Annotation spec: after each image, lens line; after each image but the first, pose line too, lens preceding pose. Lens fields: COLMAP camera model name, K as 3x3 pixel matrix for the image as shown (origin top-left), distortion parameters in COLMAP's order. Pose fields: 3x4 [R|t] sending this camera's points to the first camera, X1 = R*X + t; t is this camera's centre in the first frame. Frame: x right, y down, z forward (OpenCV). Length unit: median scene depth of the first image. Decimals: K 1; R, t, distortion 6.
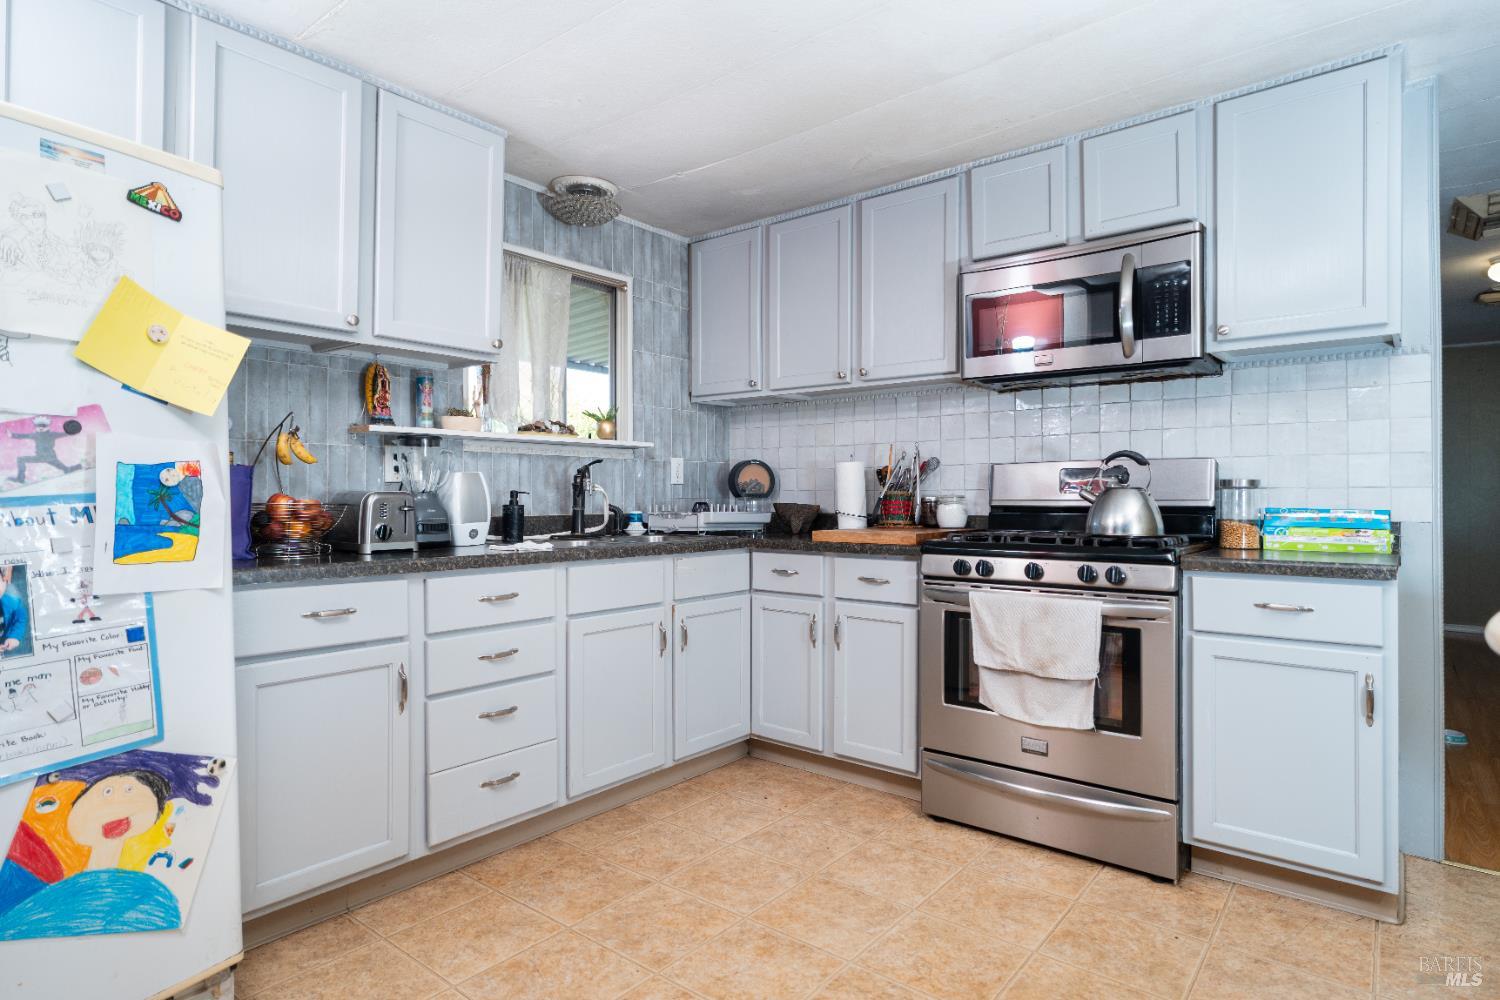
lens RADIAL K [[811.1, 0, 744.8], [0, 811.1, 489.3], [0, 0, 1]] dist [0.002735, 0.000441]
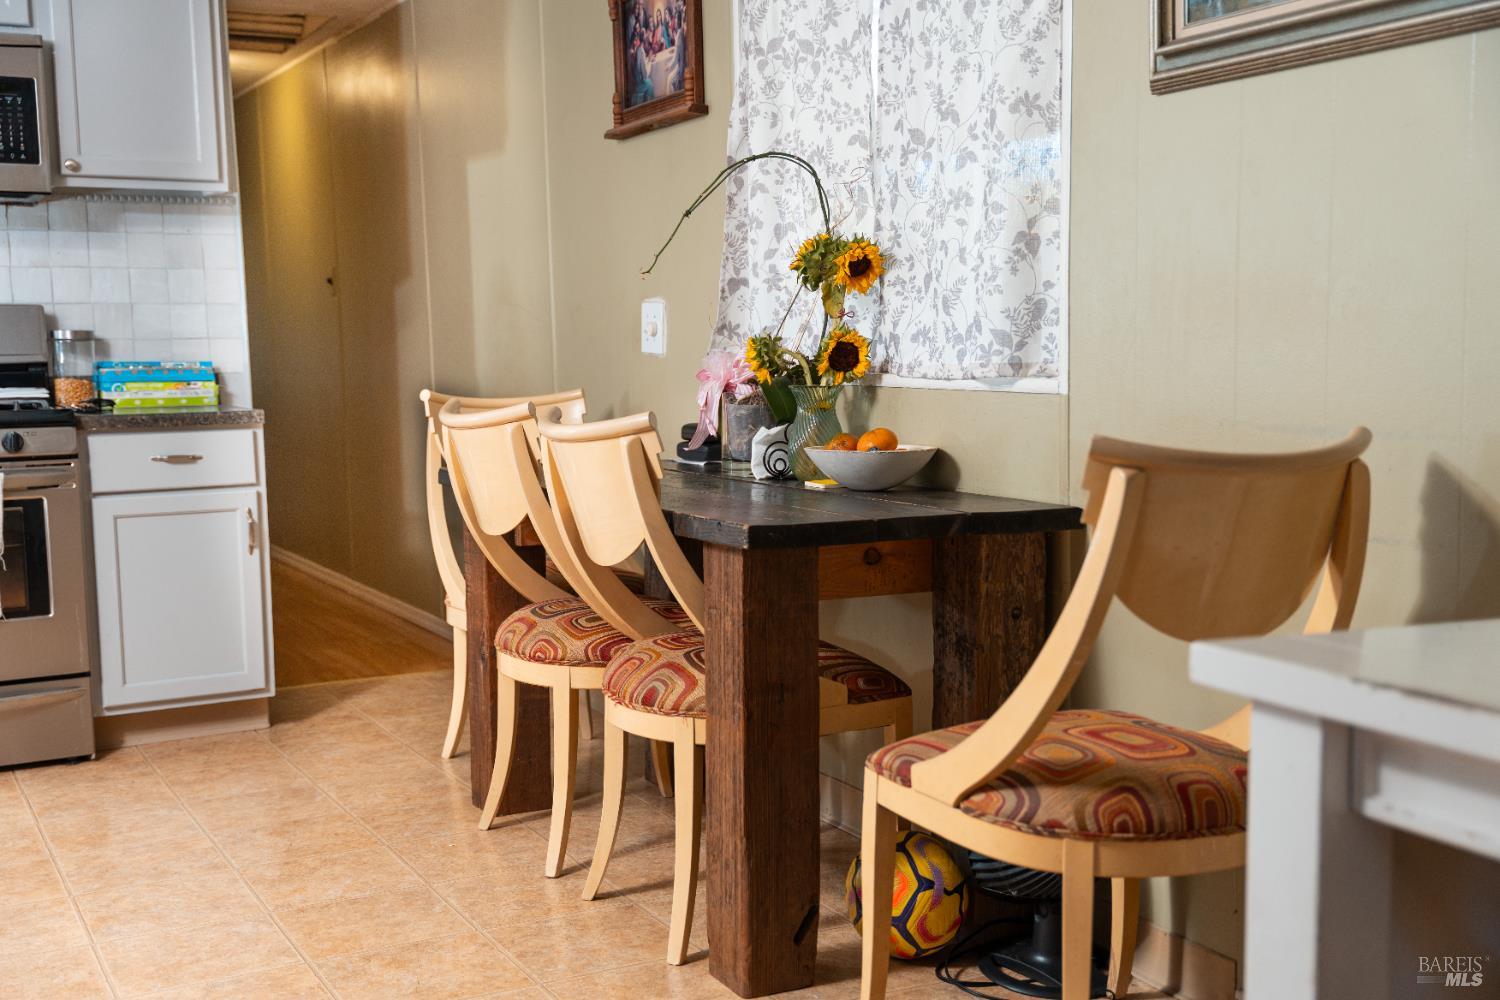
lens RADIAL K [[1689.7, 0, 779.5], [0, 1689.7, 499.1], [0, 0, 1]] dist [0.209044, -0.369178]
pose [[0.386733, -0.100710, 0.916676, -0.861810], [0.009476, 0.994401, 0.105251, -0.021384], [-0.922143, -0.032017, 0.385522, -0.451687]]
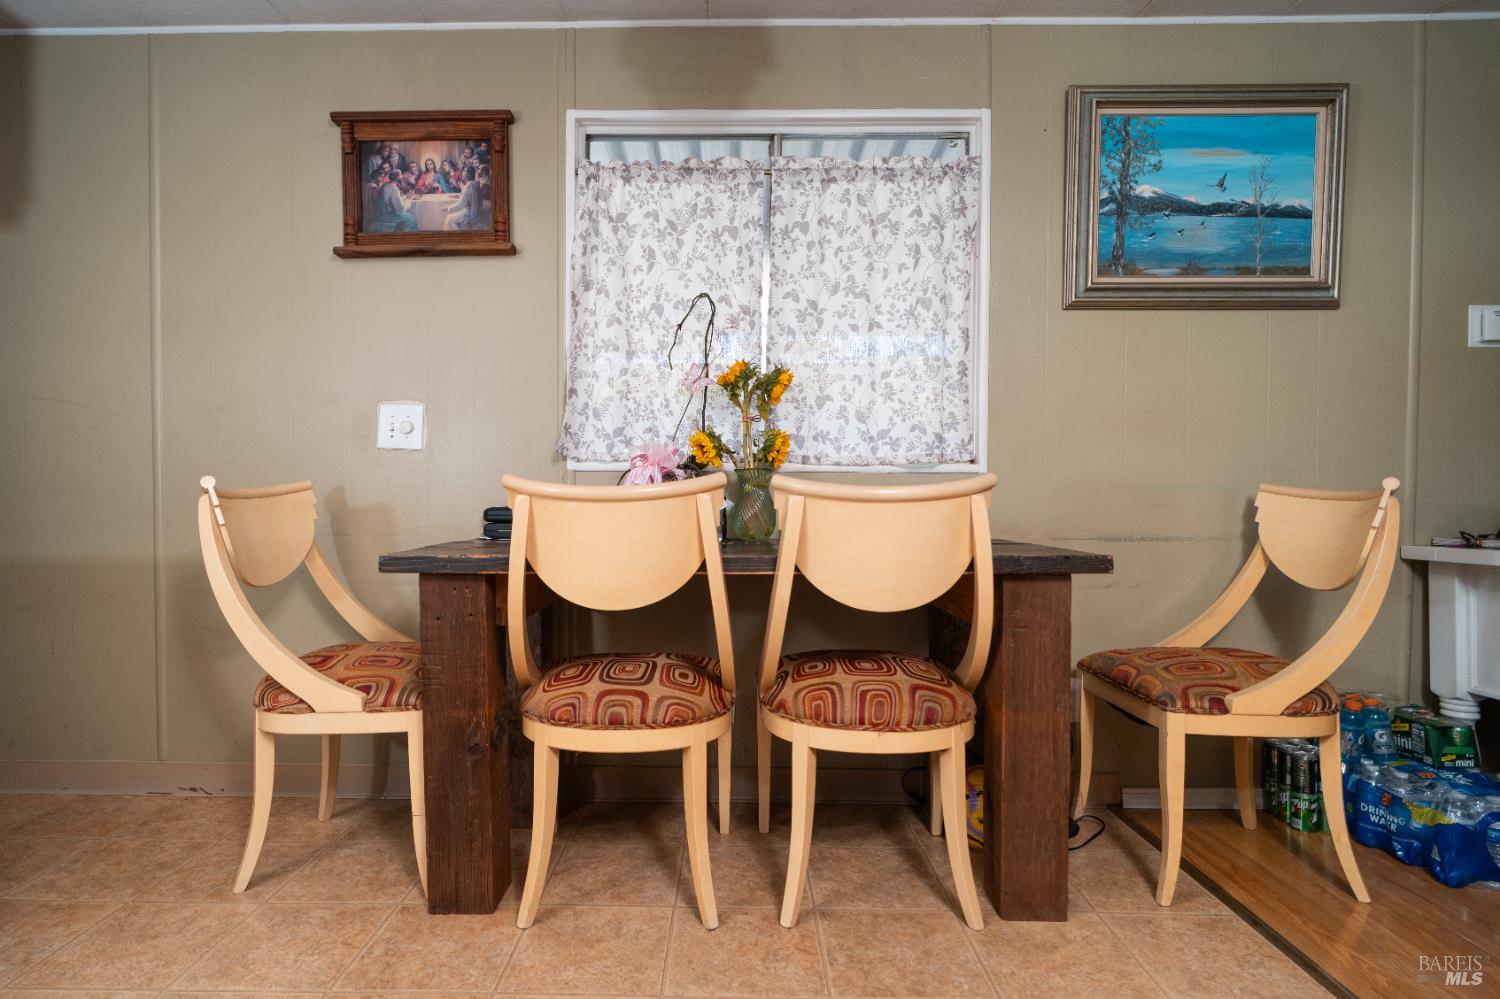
lens RADIAL K [[811.1, 0, 744.8], [0, 811.1, 488.8], [0, 0, 1]] dist [0.002735, 0.000441]
pose [[-0.598456, -0.049558, 0.799622, -0.297930], [-0.012343, 0.998537, 0.052648, 0.004676], [-0.801061, 0.021637, -0.598192, 0.614069]]
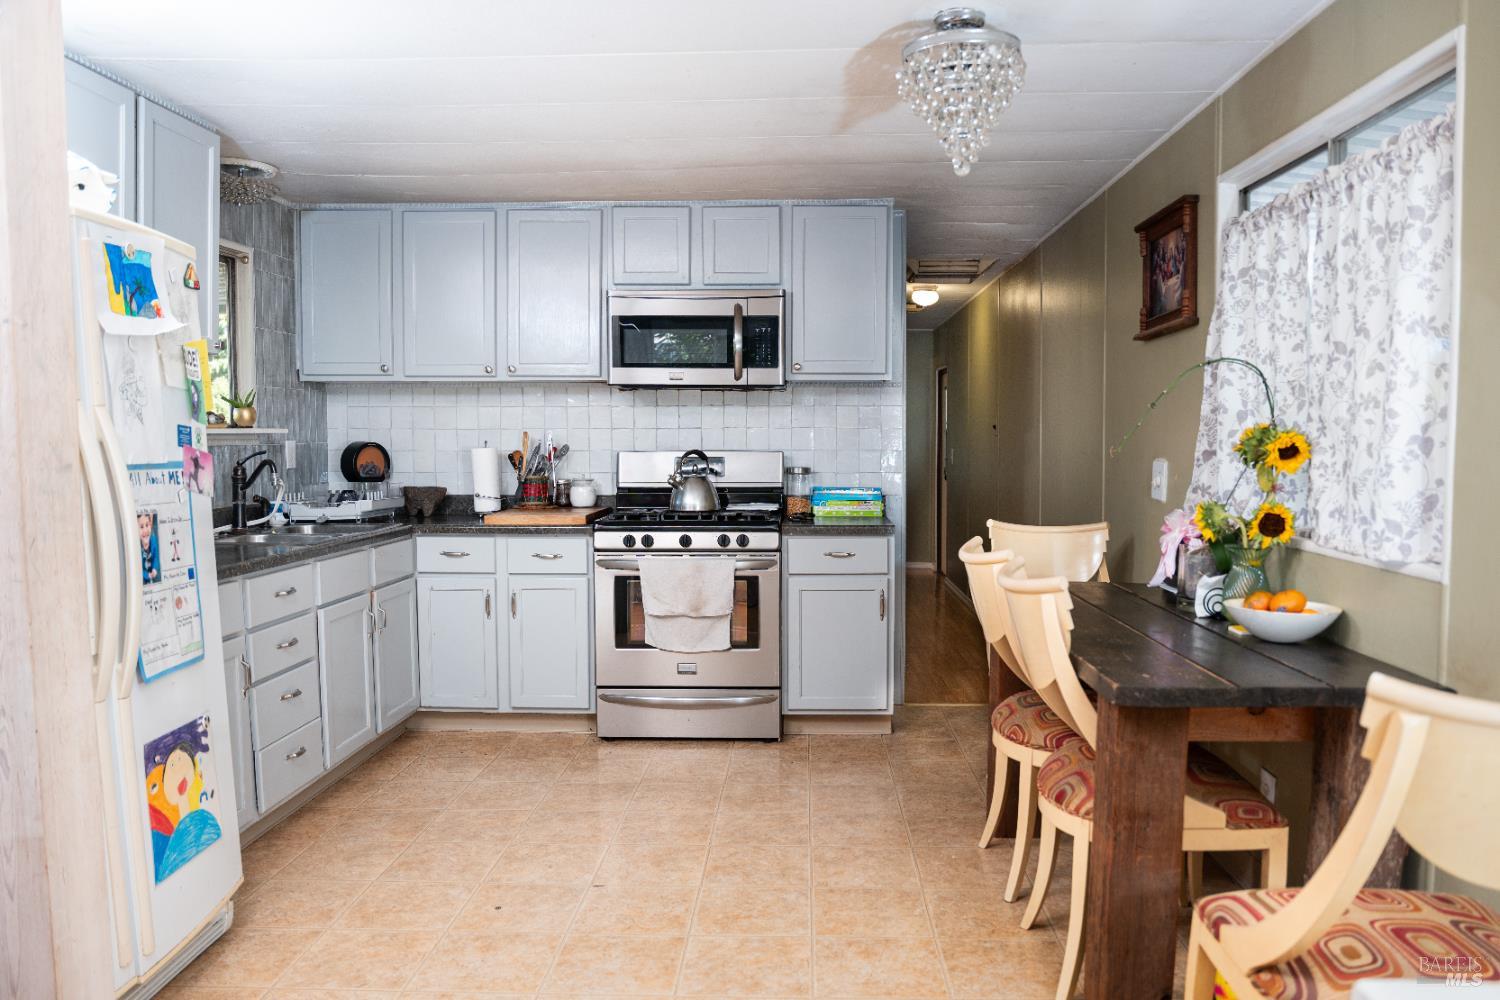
lens RADIAL K [[1088.8, 0, 792.2], [0, 1088.8, 508.1], [0, 0, 1]] dist [-0.076571, 0.004064]
pose [[0.785979, -0.039810, 0.616970, -0.591431], [-0.006052, 0.997381, 0.072067, -0.080806], [-0.618223, -0.060377, 0.783680, -0.499882]]
